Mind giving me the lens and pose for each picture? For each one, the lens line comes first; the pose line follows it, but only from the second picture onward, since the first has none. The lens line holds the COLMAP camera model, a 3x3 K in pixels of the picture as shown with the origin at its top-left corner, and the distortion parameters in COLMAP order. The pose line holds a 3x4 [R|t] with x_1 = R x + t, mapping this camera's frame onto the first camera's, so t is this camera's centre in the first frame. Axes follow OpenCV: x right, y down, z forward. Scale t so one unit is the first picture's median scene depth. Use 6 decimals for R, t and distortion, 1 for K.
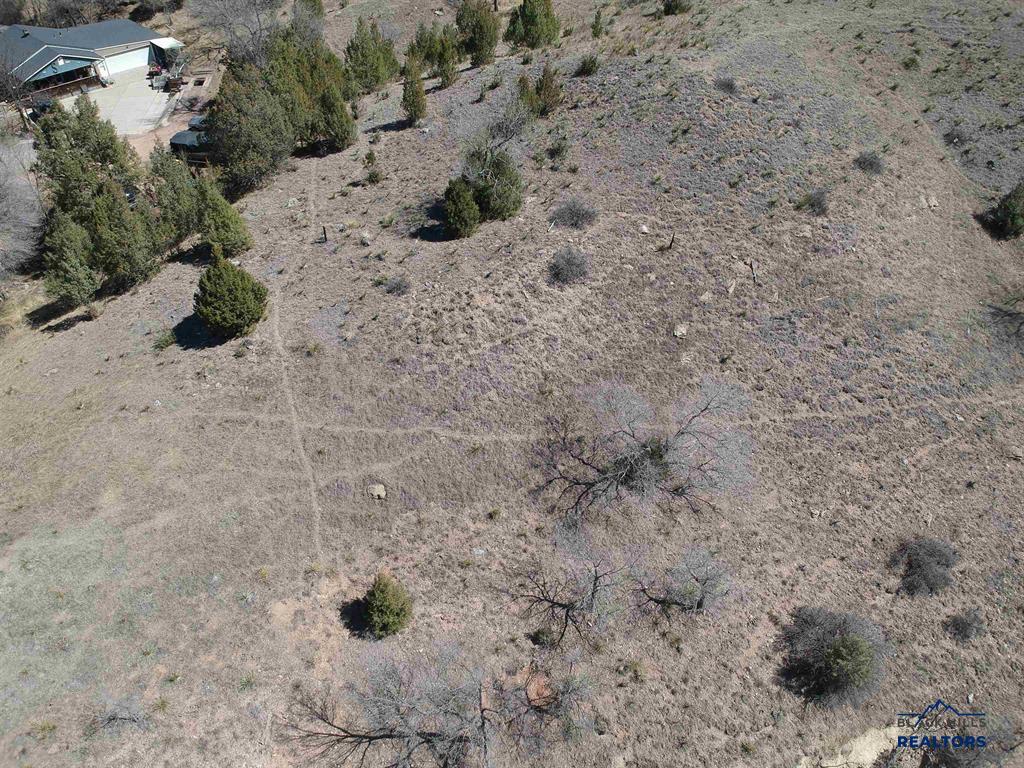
lens RADIAL K [[750.6, 0, 514.7], [0, 750.6, 355.0], [0, 0, 1]] dist [0.064452, -0.132733]
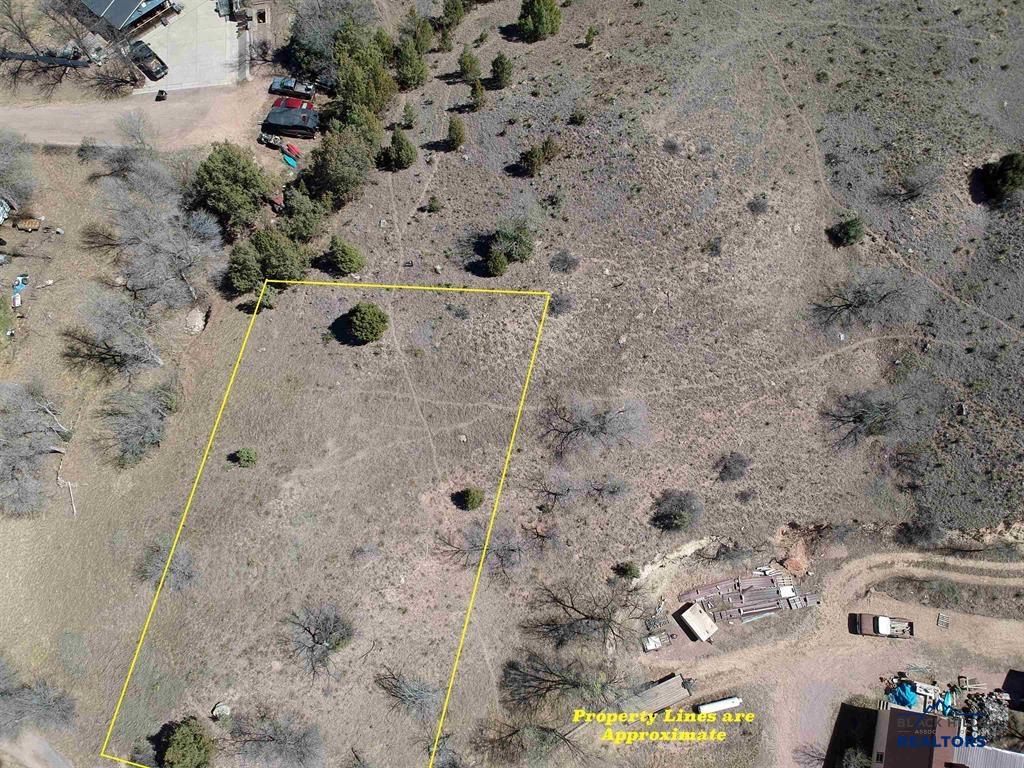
lens RADIAL K [[750.6, 0, 511.5], [0, 750.6, 354.3], [0, 0, 1]] dist [0.064452, -0.132733]
pose [[0.999942, -0.008209, -0.006911, -0.032002], [0.010363, 0.905992, 0.423169, -0.796447], [0.002788, -0.423216, 0.906024, -0.660086]]
